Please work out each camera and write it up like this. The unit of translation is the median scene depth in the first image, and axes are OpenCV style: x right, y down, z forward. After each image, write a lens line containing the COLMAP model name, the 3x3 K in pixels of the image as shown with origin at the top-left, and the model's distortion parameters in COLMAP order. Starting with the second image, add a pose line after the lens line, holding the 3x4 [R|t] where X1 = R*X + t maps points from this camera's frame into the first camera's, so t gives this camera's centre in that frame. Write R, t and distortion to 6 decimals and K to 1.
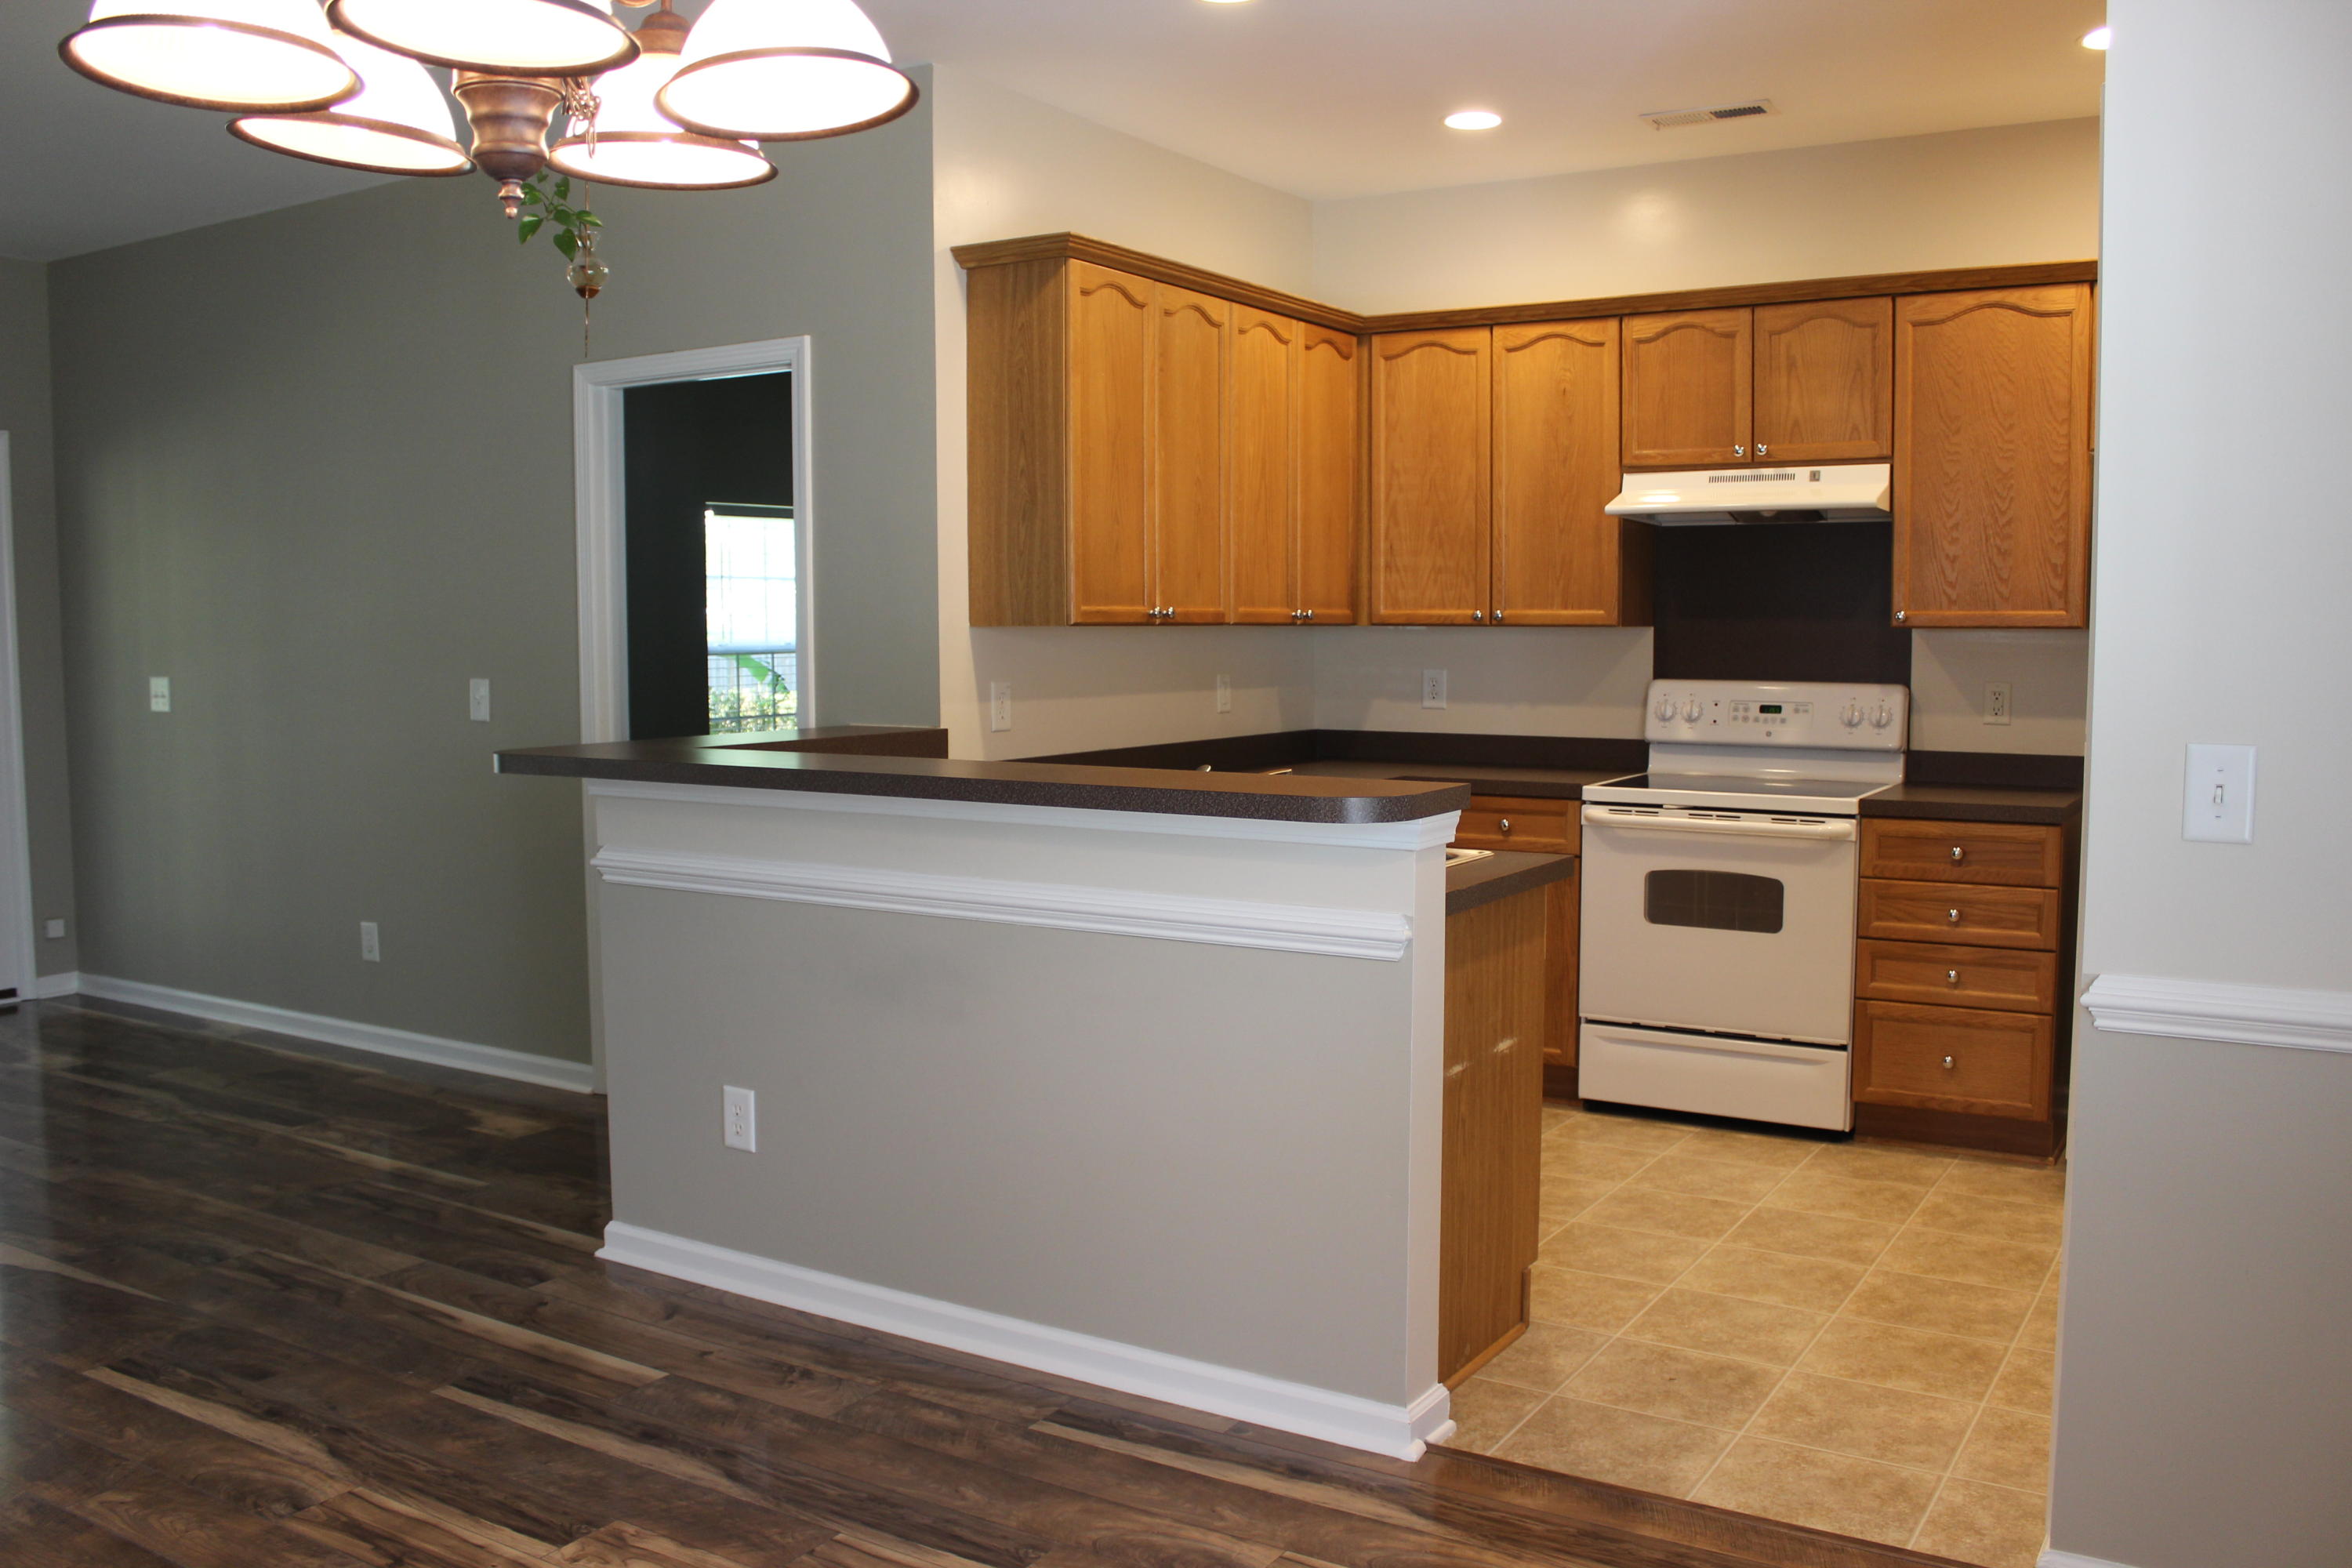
lens RADIAL K [[1958.6, 0, 1169.5], [0, 1958.6, 786.8], [0, 0, 1]] dist [-0.106858, 0.018170]
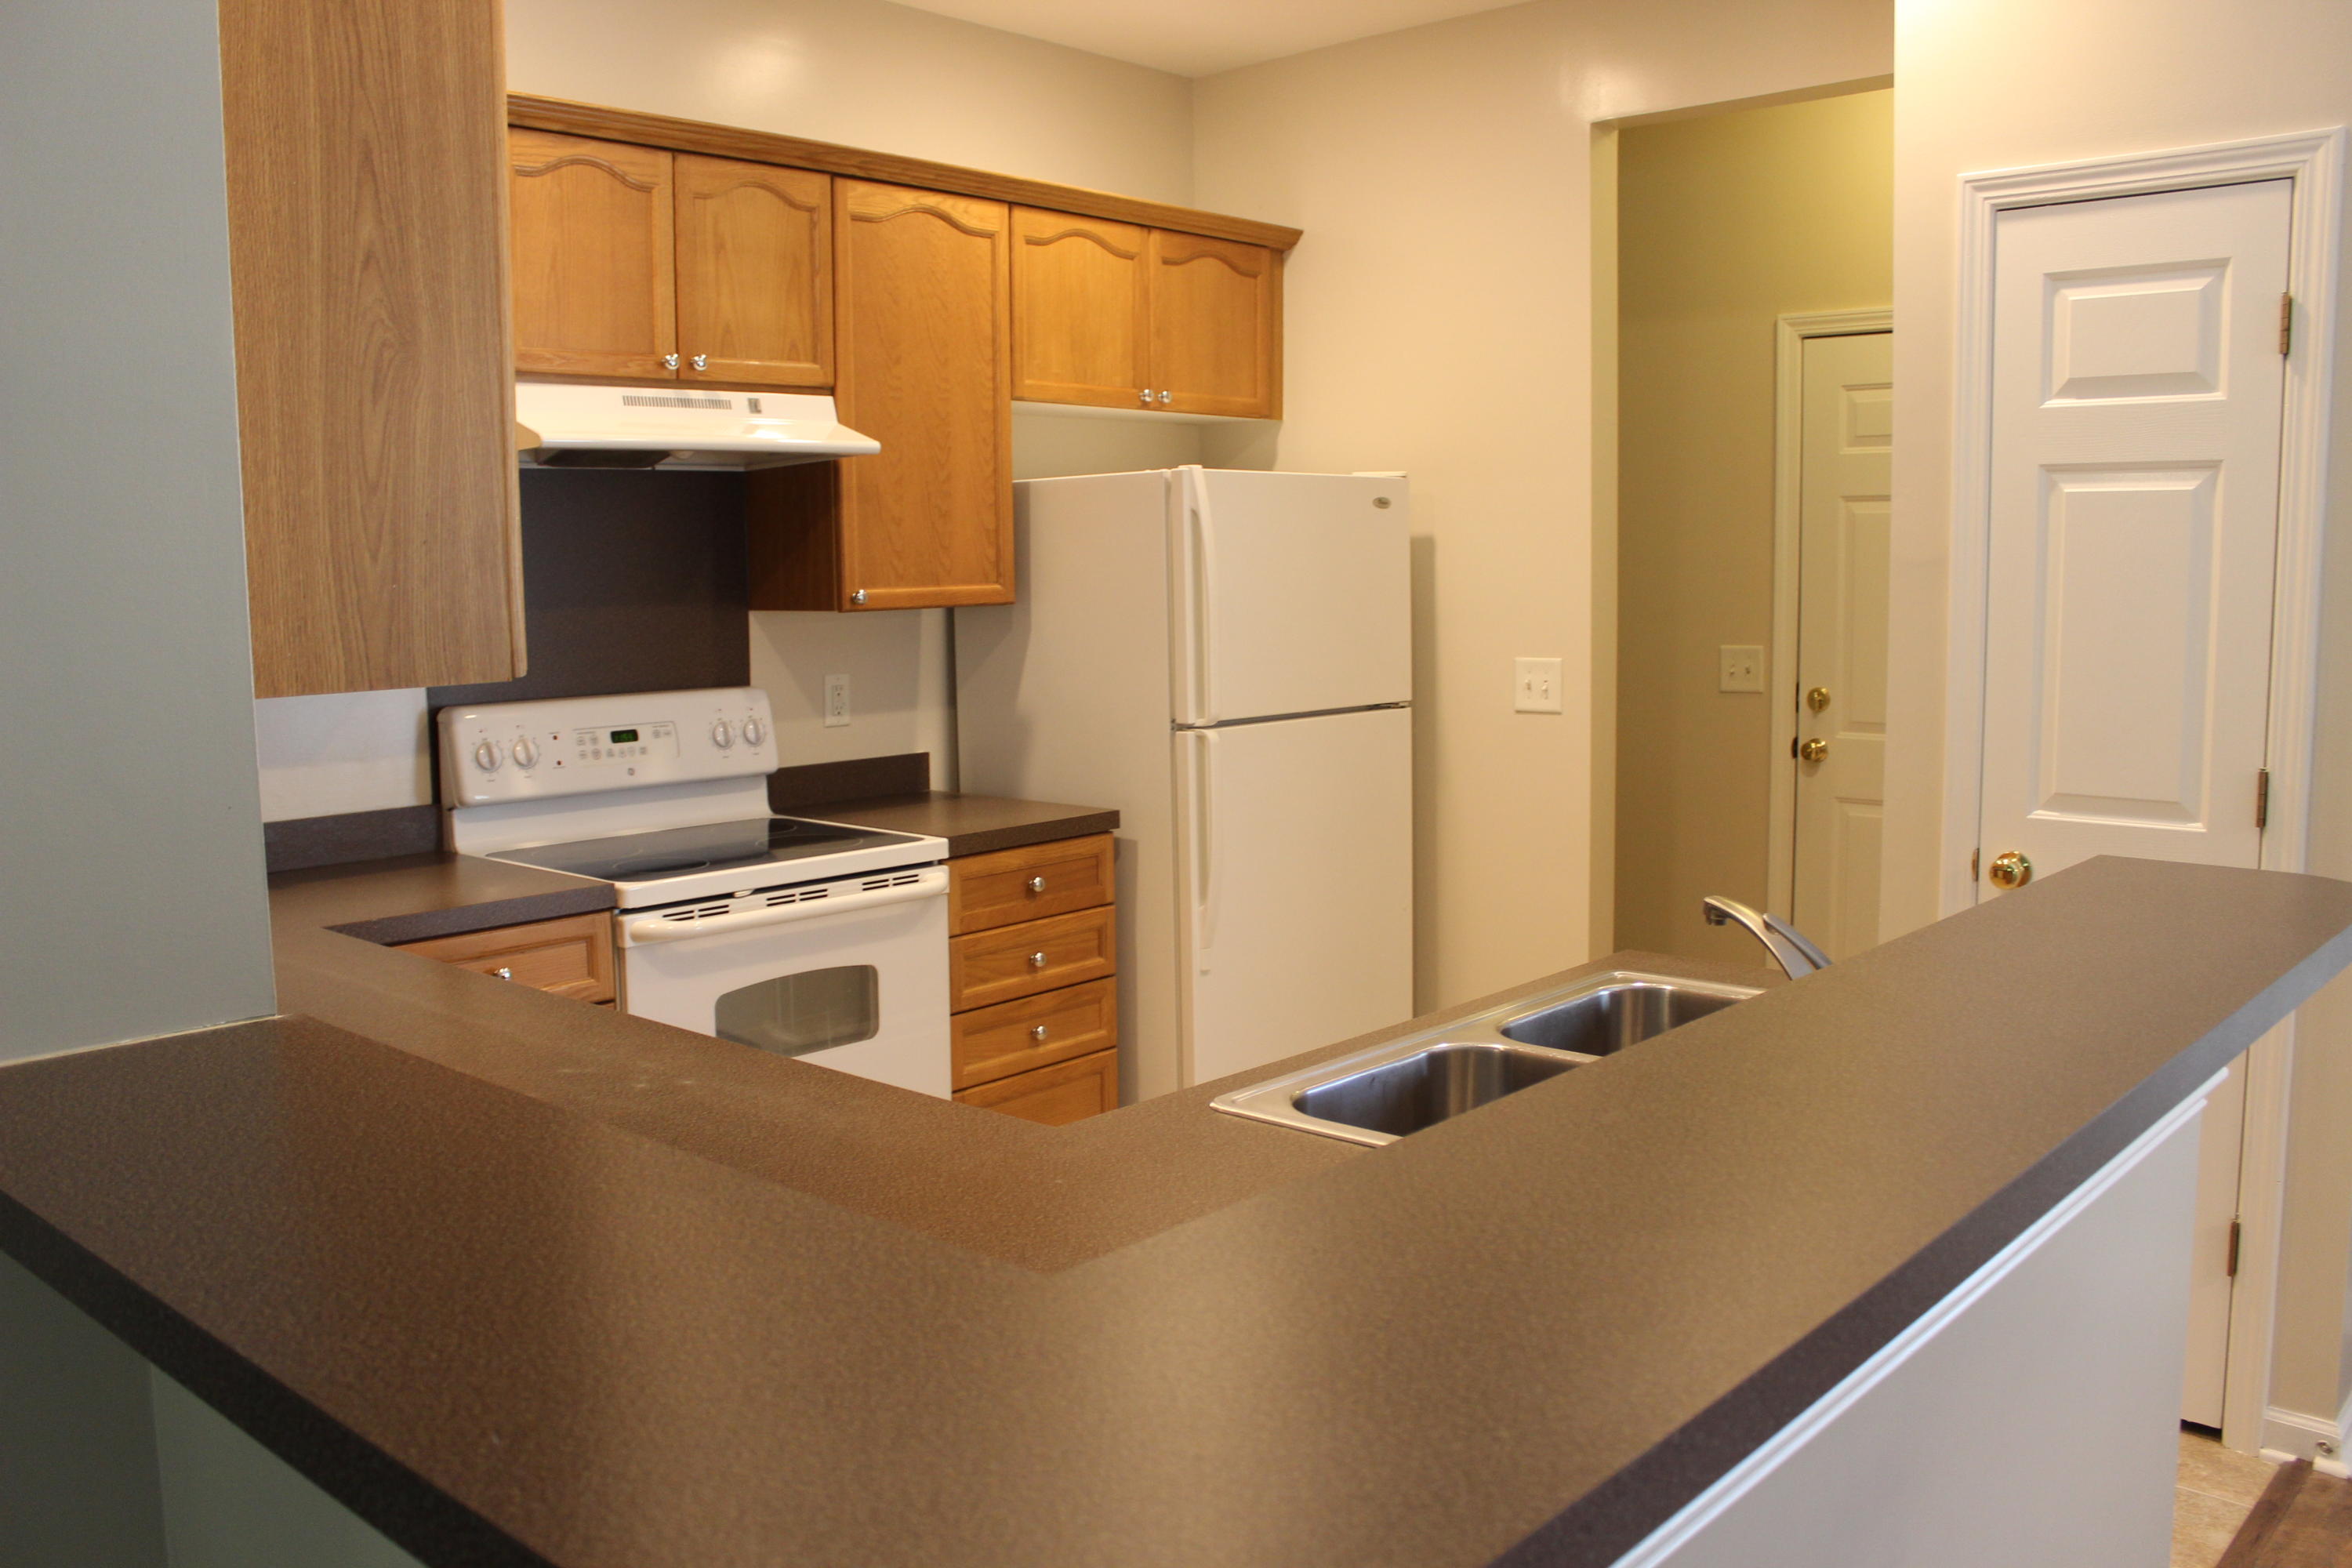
lens RADIAL K [[1958.6, 0, 1173.1], [0, 1958.6, 769.6], [0, 0, 1]] dist [-0.106858, 0.018170]
pose [[0.196945, -0.108316, 0.974413, -0.355250], [0.096949, 0.991159, 0.090583, -0.076986], [-0.975609, 0.076628, 0.205705, 0.708874]]
